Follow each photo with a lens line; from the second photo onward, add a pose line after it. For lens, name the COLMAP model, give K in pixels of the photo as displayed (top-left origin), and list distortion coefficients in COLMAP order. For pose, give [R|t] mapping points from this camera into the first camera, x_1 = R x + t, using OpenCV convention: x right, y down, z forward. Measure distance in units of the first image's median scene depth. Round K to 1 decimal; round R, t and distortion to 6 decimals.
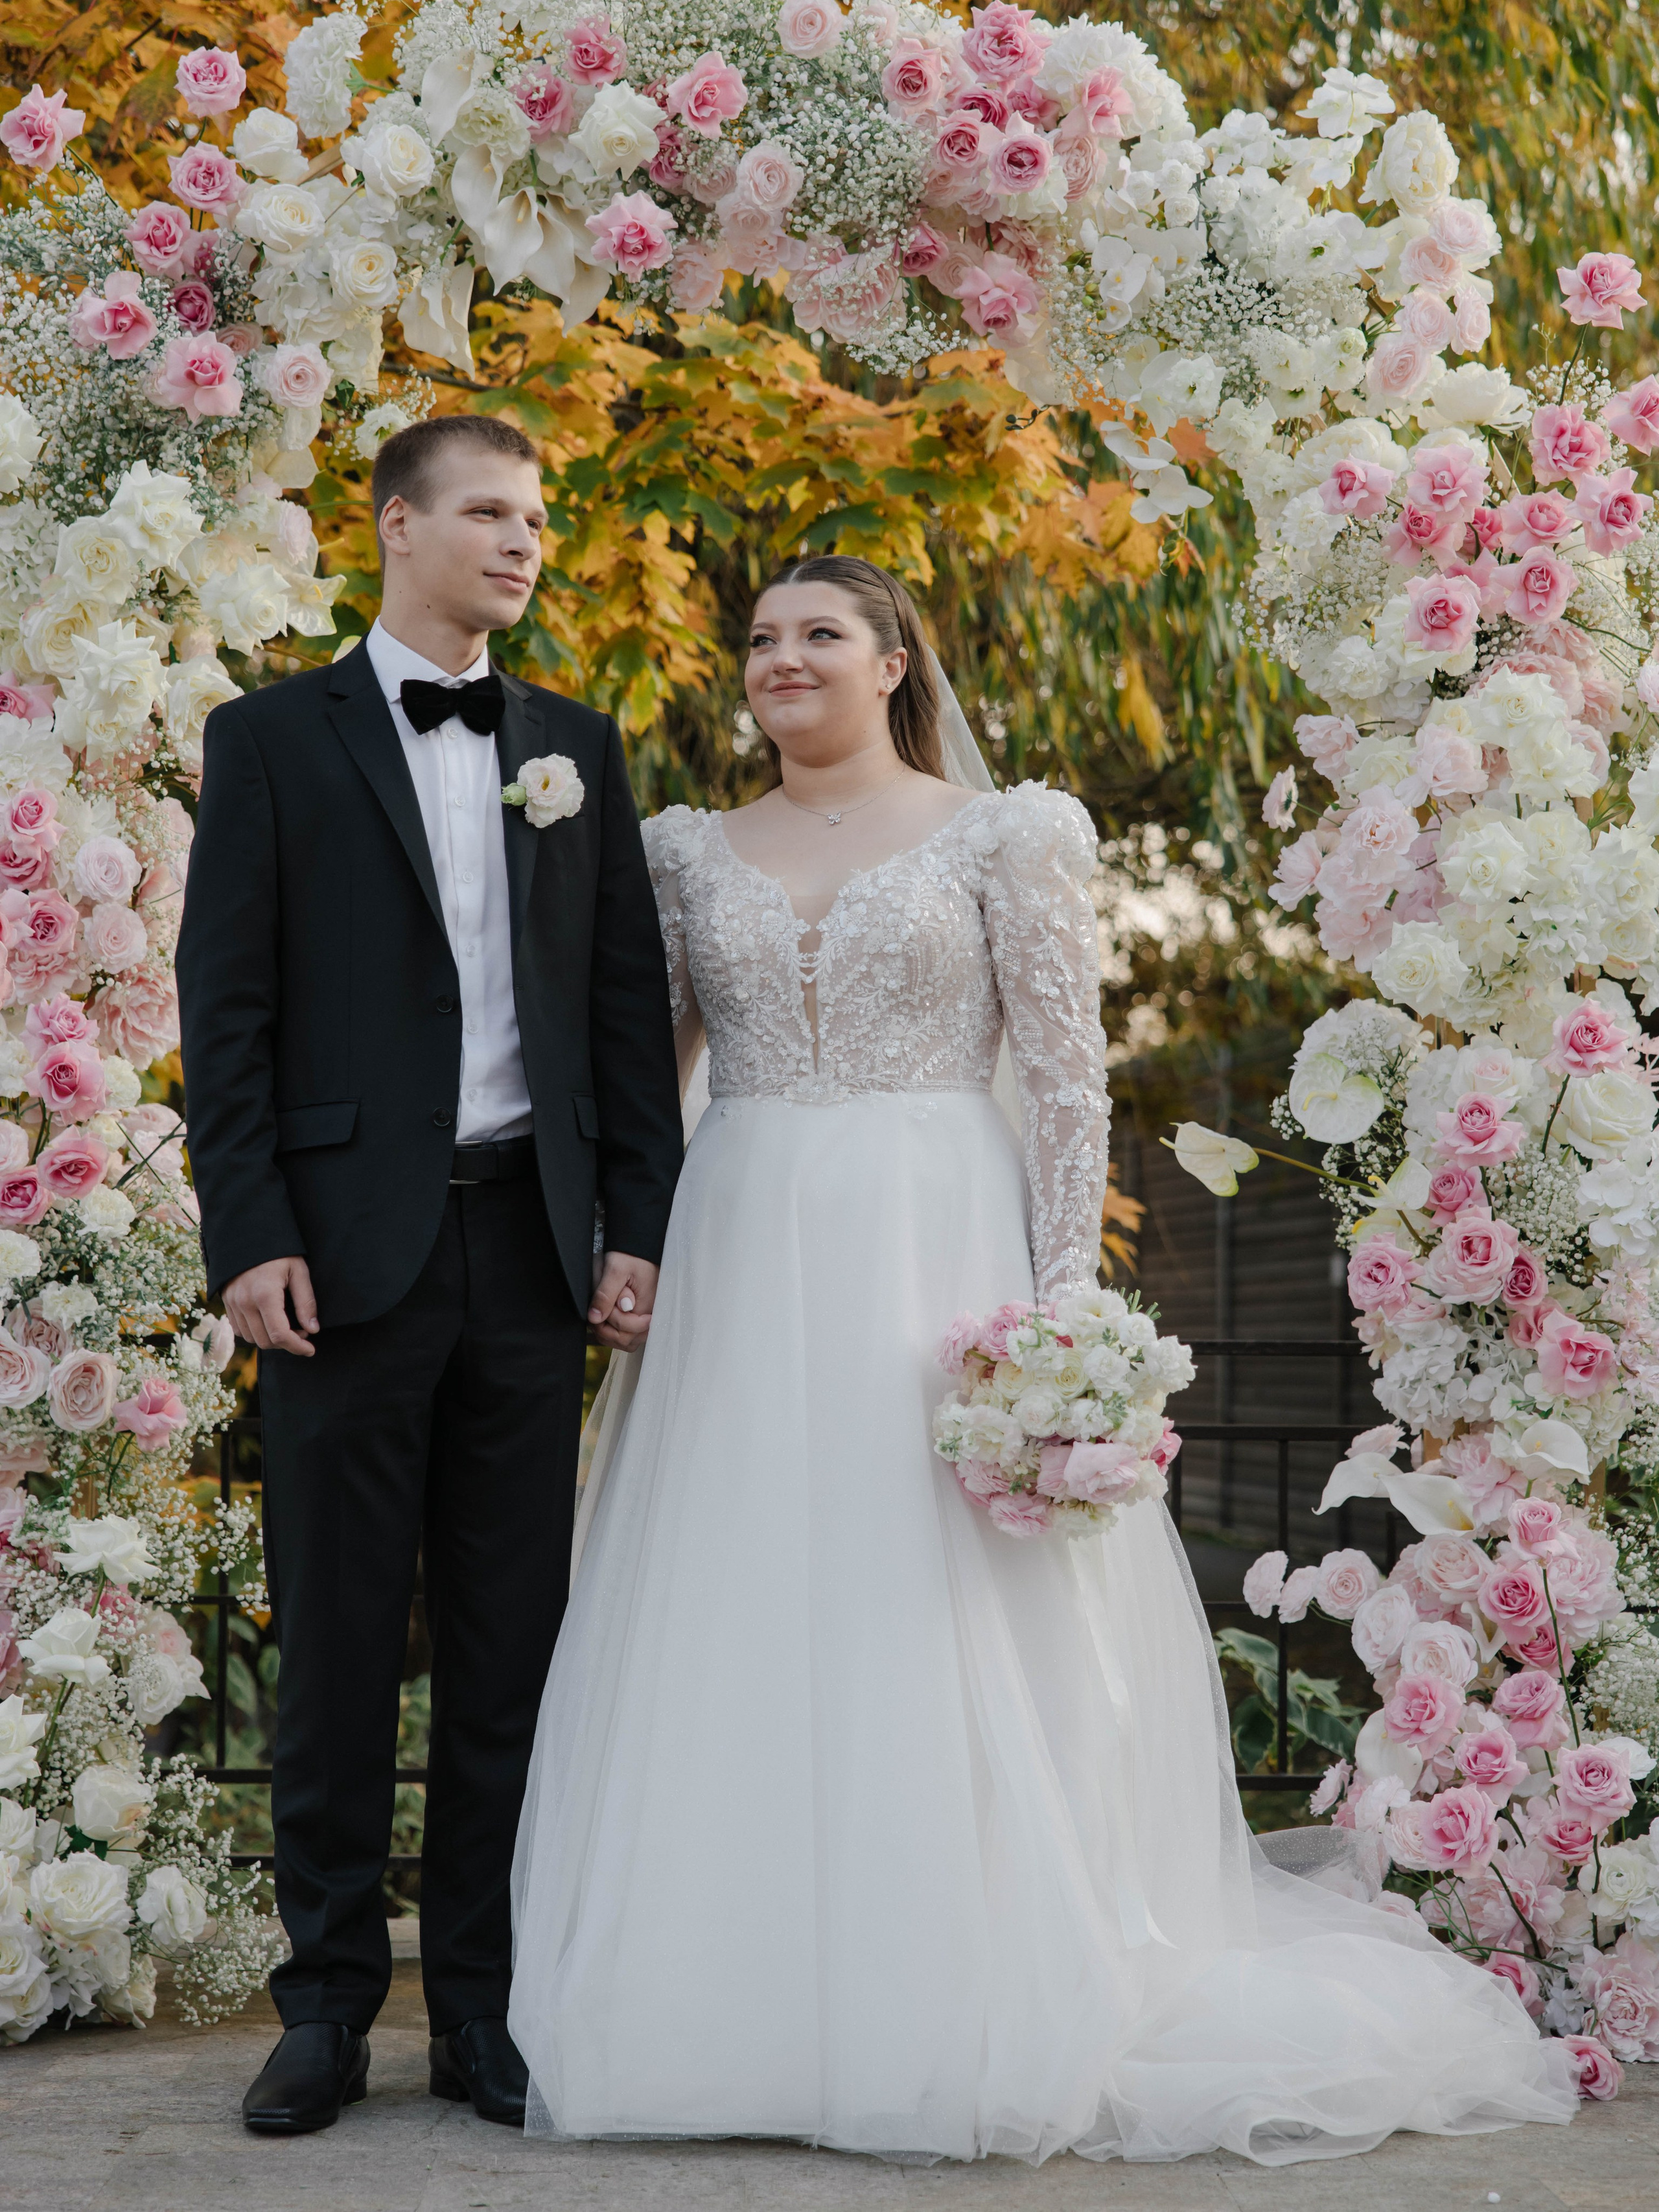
lens RADIAL K [[4171.5, 0, 831.9], [0, 4171.5, 1016.5], [0, 0, 1]] dist [0.009710, 0.149866]
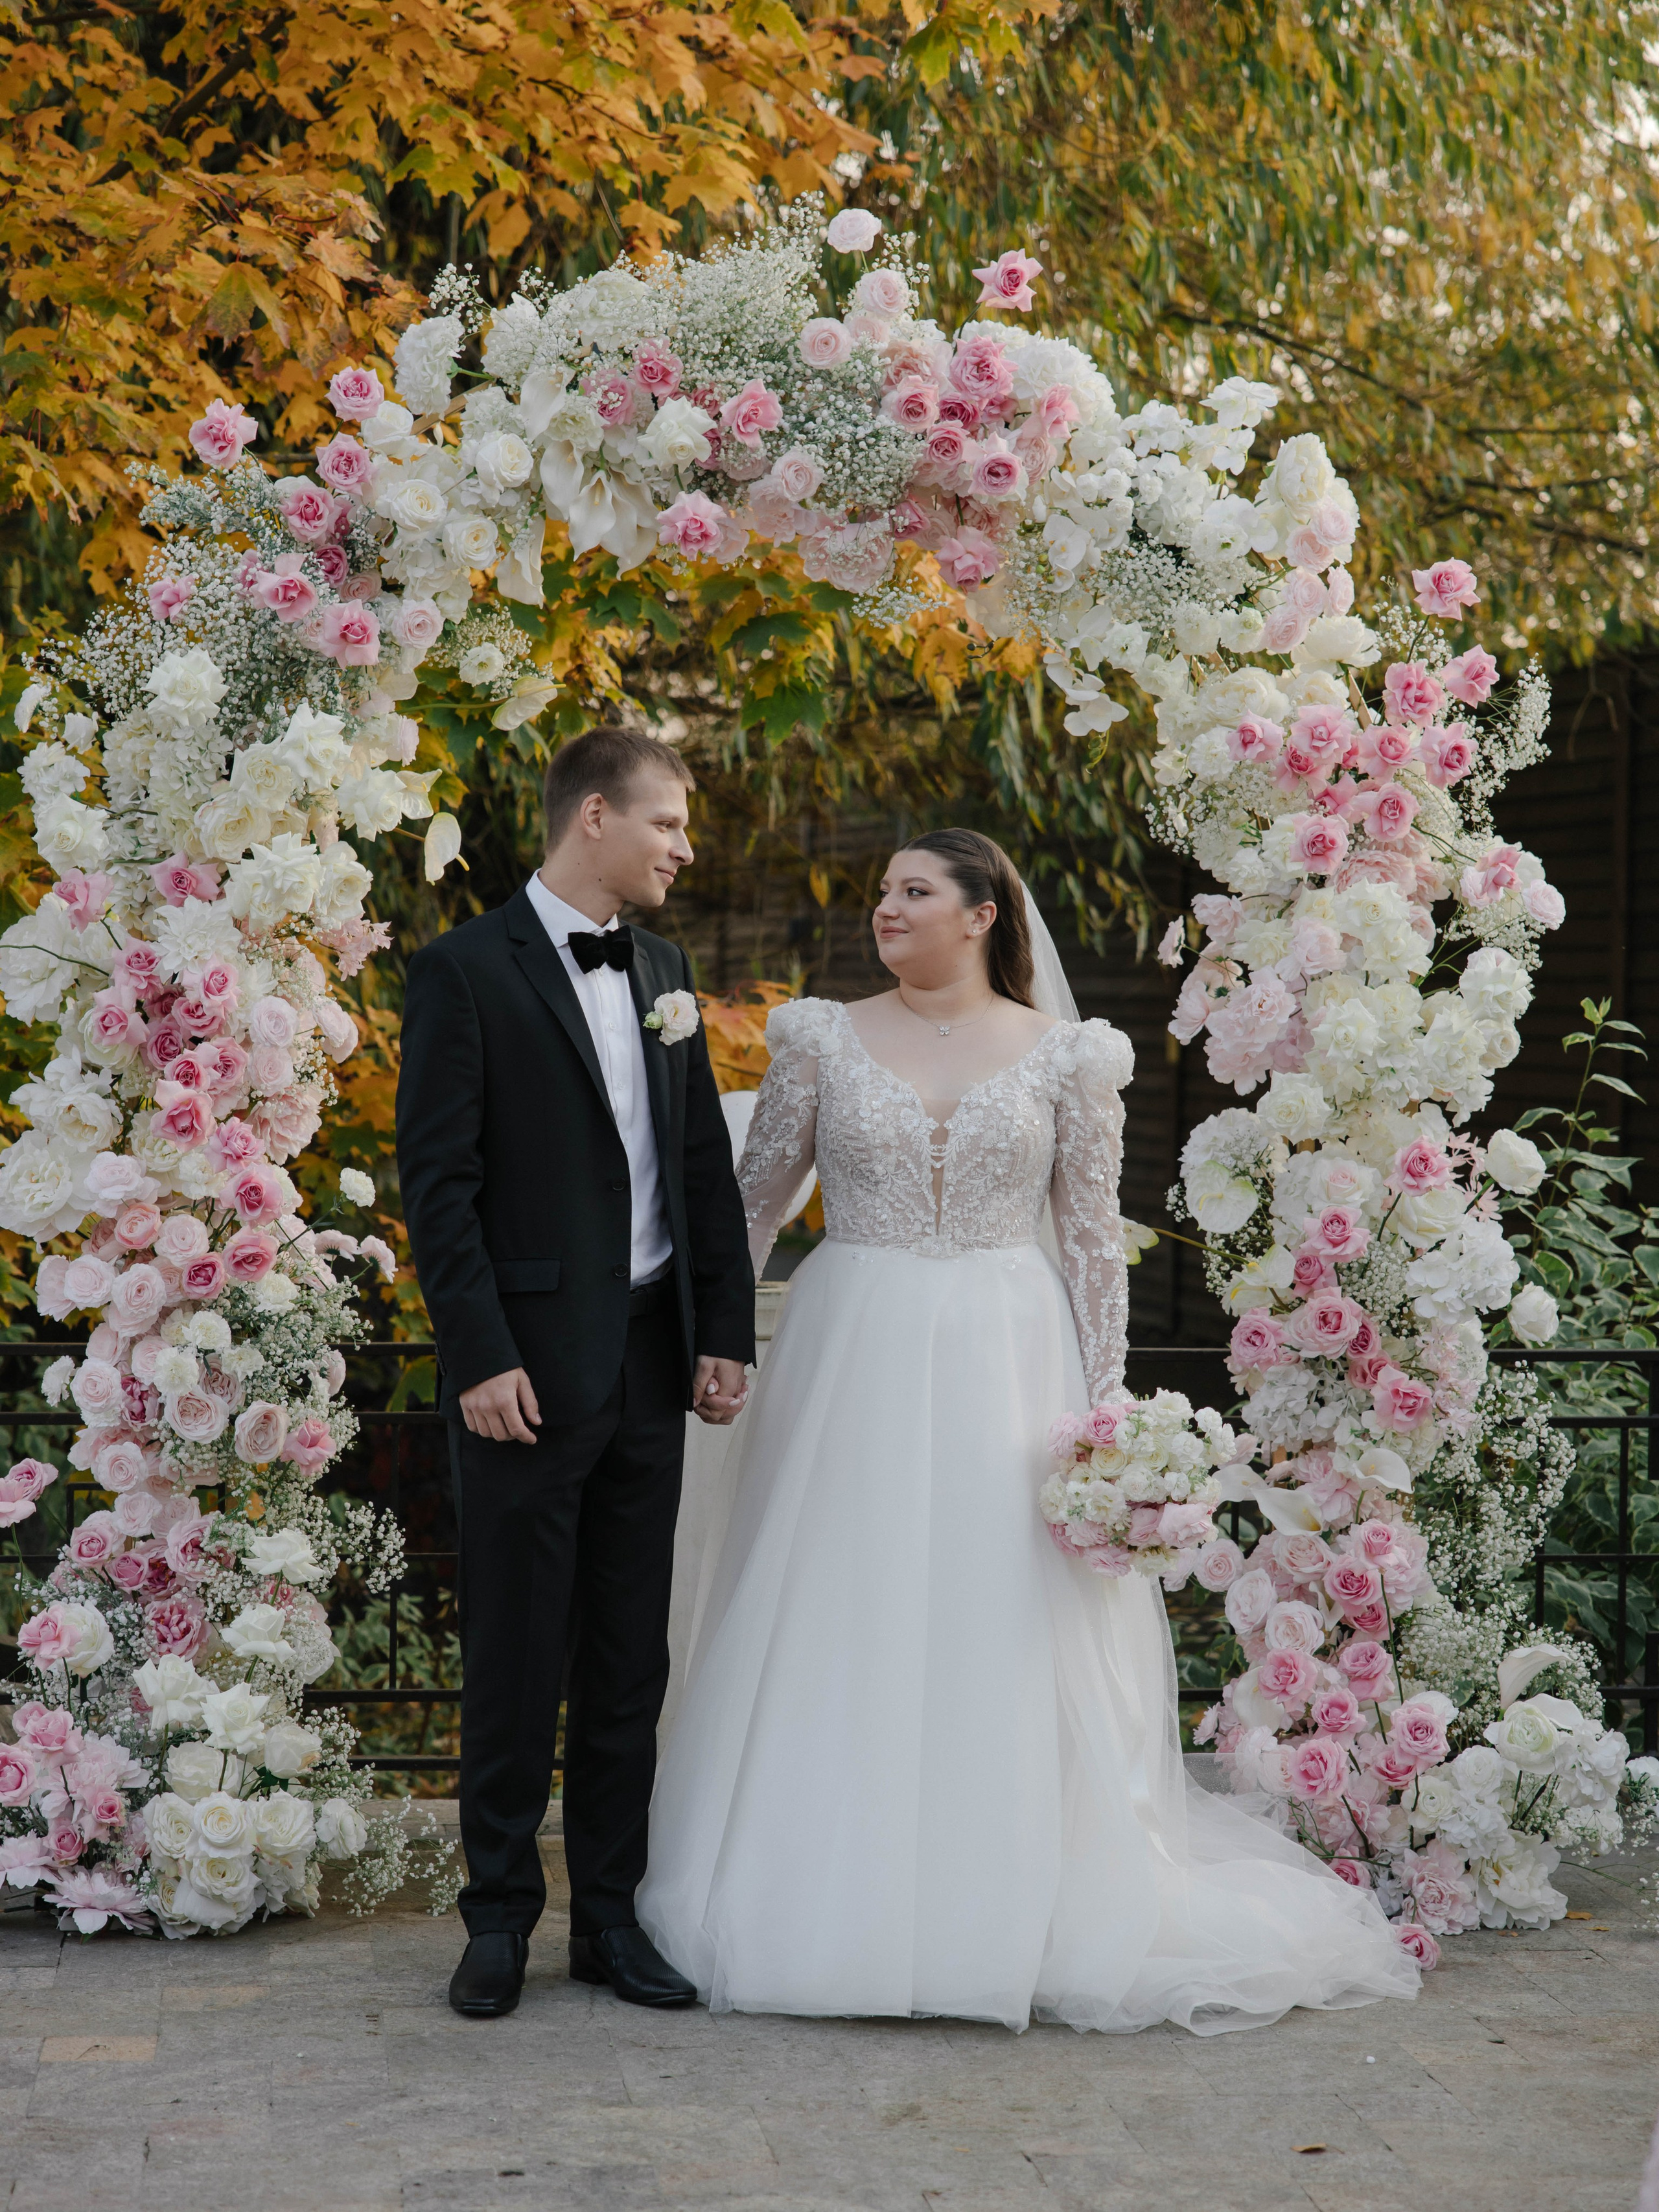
lens RADIAL K [[4318.9, 0, 829.5], [0, 4318.9, 1106.0], [0, 0, 1]] dist [0.019299, 0.007762]
pose [[0.996181, 0.004959, 0.087174, -0.117043], [-0.013550, 0.995071, 0.098234, -0.138400], [-0.086257, -0.099040, 0.991338, -0.313077]]
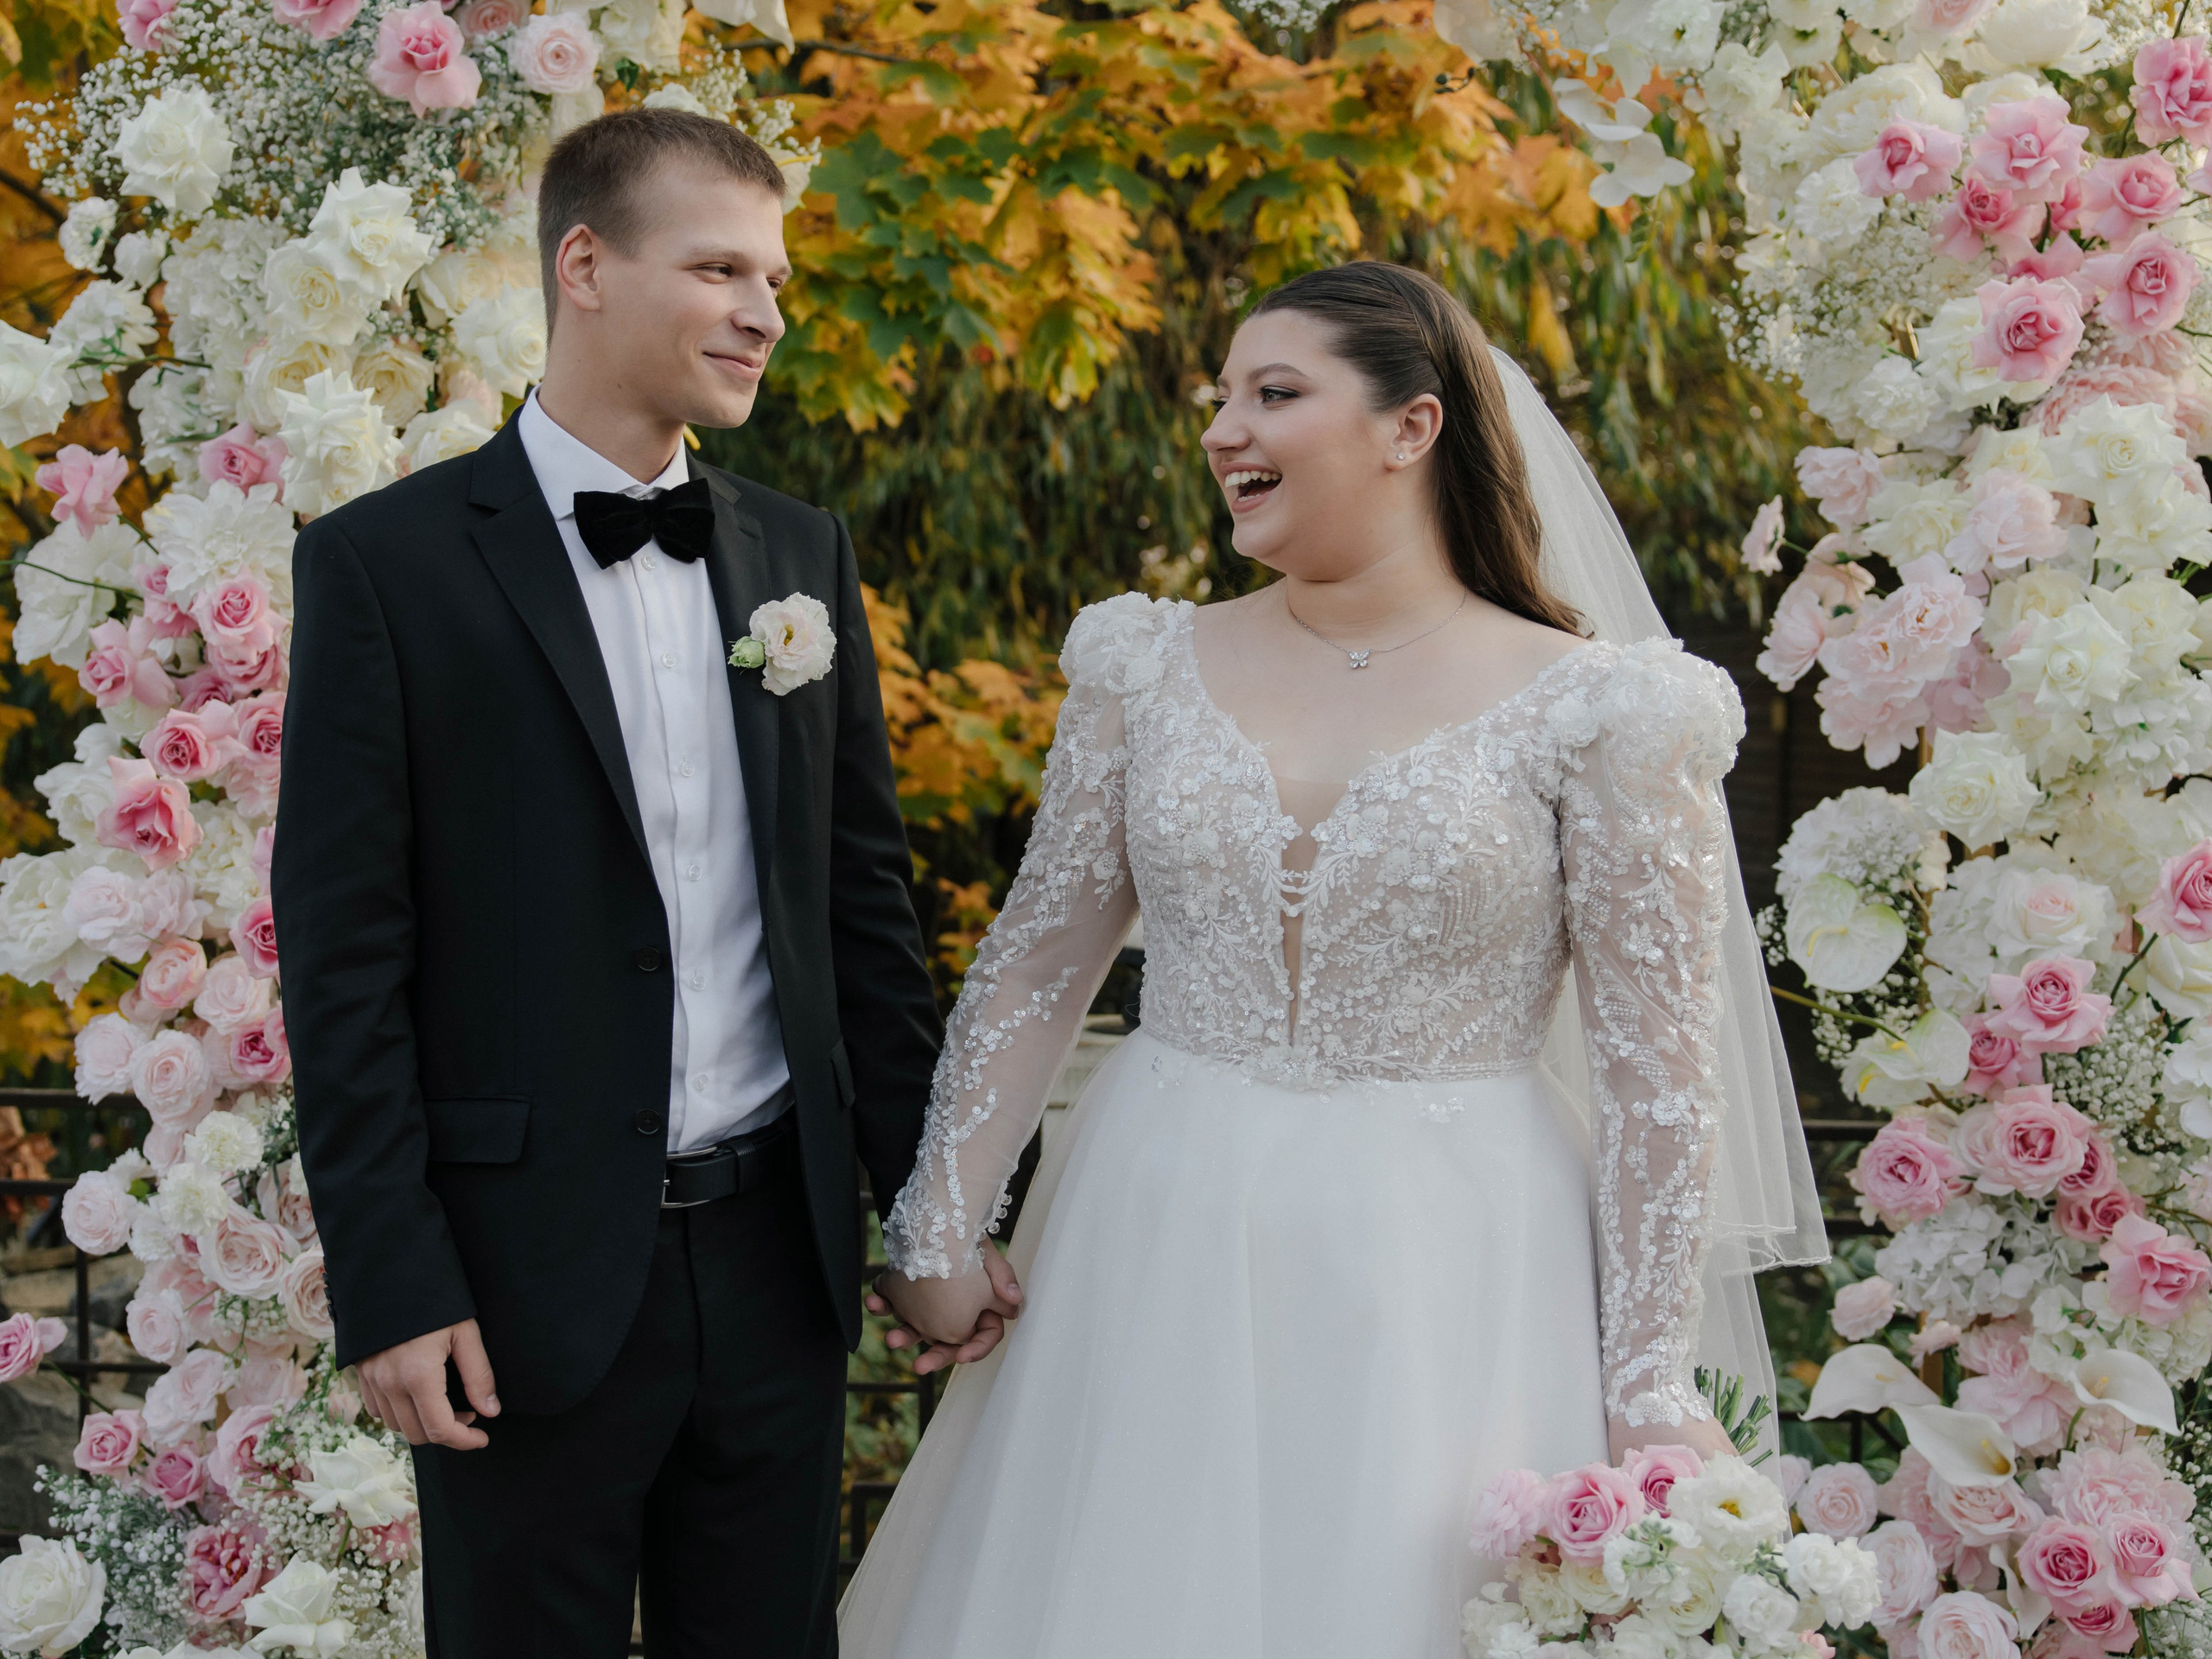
lens RADIAL K [[2748.9, 0, 967.4], [0, 2748.9, 833.2], [0, 0, 1]] dist [-0.019334, 0.045669]
pose [[0.992484, 0.001073, -0.122370, 0.017600], [0.014280, 0.992115, 0.124516, -0.067861], [0.121539, -0.125328, 0.984643, 0.461053]]
